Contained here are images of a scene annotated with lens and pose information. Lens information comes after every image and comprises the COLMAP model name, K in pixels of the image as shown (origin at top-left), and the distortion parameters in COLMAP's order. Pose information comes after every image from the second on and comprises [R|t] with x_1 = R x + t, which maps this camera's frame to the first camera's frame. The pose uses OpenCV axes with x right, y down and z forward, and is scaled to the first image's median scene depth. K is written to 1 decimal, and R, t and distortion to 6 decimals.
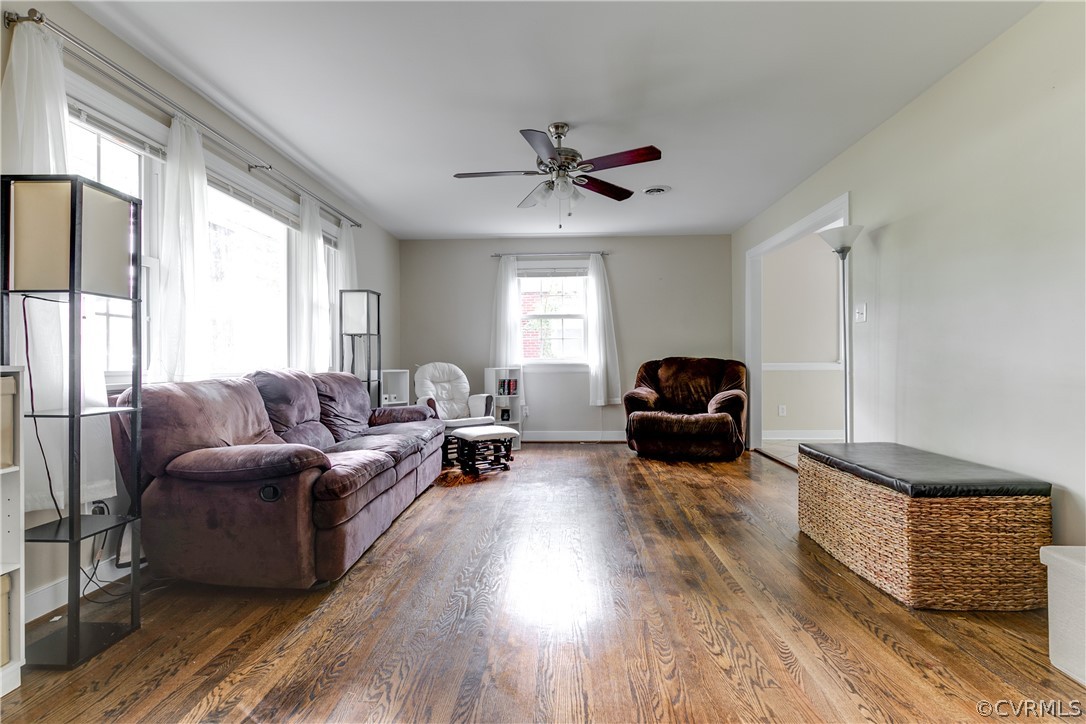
lens RADIAL K [[531.4, 0, 542.7], [0, 531.4, 359.2], [0, 0, 1]] dist [0.000031, 0.000008]
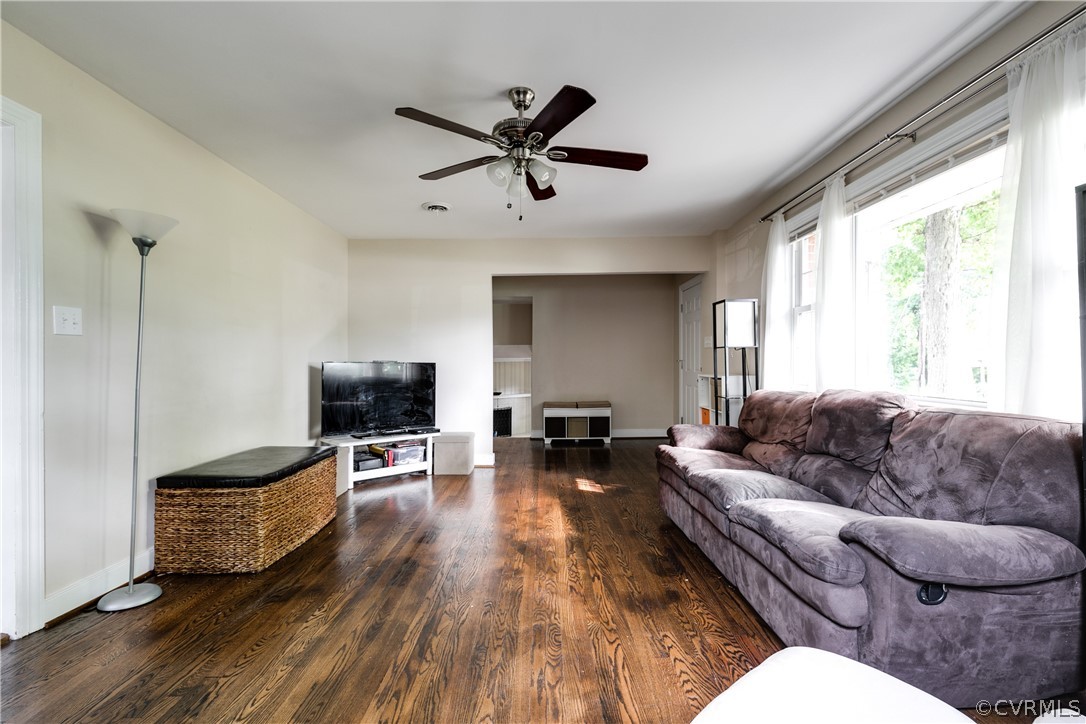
lens RADIAL K [[495.8, 0, 543.4], [0, 495.8, 363.0], [0, 0, 1]] dist [0.005827, 0.000122]
pose [[-0.998595, 0.008581, -0.052290, 0.045646], [0.008848, 0.999949, -0.004872, -0.030263], [0.052245, -0.005328, -0.998620, 1.968087]]
